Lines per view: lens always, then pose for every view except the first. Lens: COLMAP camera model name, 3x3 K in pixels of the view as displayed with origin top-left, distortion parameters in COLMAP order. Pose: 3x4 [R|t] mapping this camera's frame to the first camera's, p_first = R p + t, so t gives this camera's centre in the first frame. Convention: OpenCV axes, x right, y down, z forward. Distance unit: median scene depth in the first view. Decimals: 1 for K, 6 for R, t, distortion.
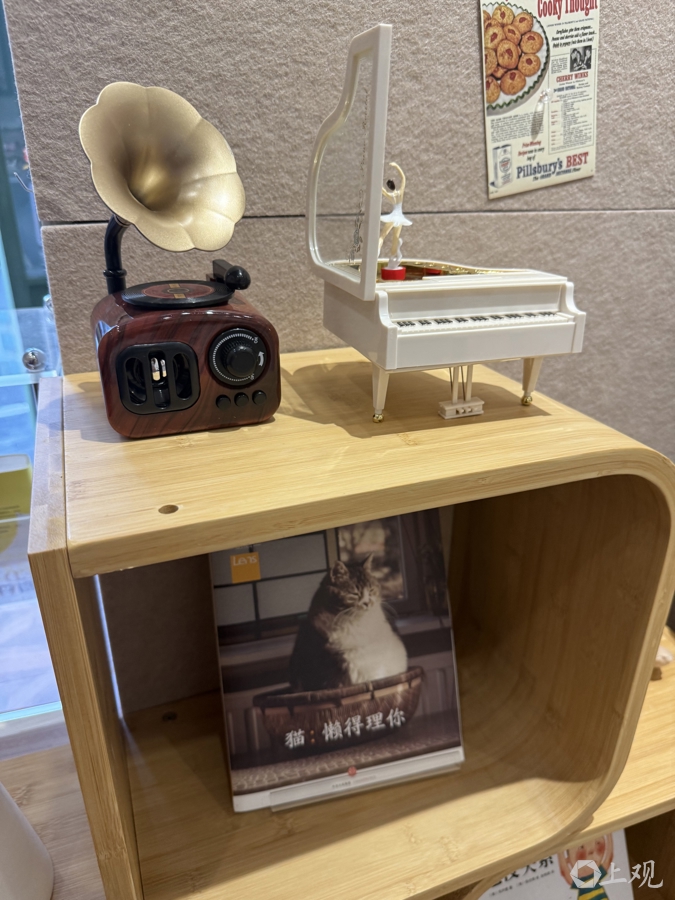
lens RADIAL K [[654.1, 0, 337.5], [0, 654.1, 450.0], [0, 0, 1]] dist [0.068124, -0.135831]
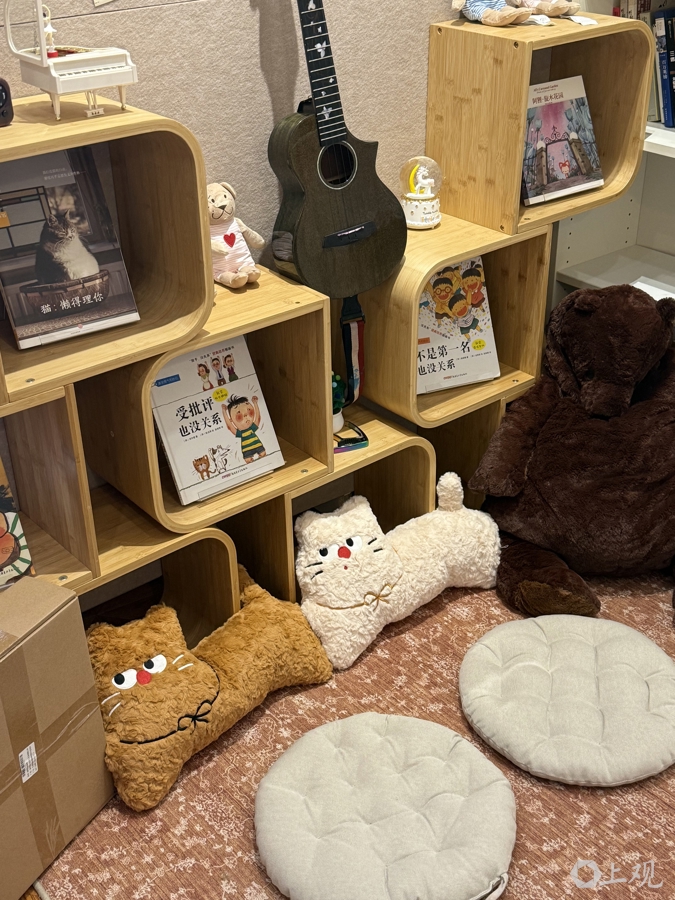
lens RADIAL K [[1147.6, 0, 337.5], [0, 1147.6, 450.0], [0, 0, 1]] dist [0.218685, -0.503859]
pose [[0.943240, -0.182662, 0.277367, -0.273489], [0.156704, 0.981133, 0.113230, 0.582050], [-0.292817, -0.063338, 0.954068, -2.457615]]
